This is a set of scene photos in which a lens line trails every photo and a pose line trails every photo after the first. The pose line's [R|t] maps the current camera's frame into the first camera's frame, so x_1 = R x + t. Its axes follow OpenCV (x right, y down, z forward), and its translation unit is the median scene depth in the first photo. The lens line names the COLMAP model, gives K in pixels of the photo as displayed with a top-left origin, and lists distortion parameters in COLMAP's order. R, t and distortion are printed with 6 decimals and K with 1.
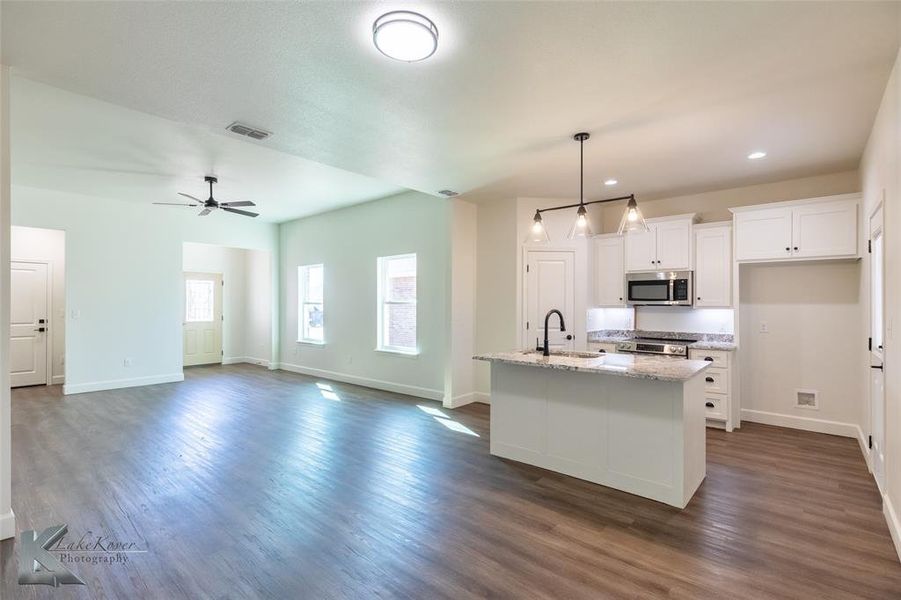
lens RADIAL K [[415.6, 0, 448.8], [0, 415.6, 303.1], [0, 0, 1]] dist [-0.002055, -0.000284]
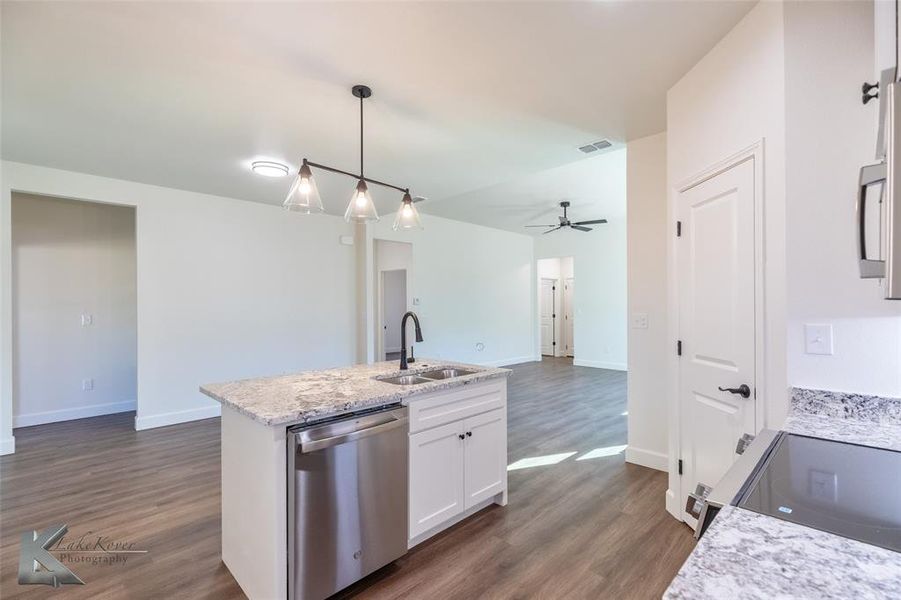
lens RADIAL K [[415.6, 0, 448.8], [0, 415.6, 303.1], [0, 0, 1]] dist [-0.002055, -0.000284]
pose [[-0.066570, -0.007895, -0.997751, 0.753866], [0.005454, 0.999951, -0.008277, 0.005209], [0.997767, -0.005993, -0.066524, 0.838170]]
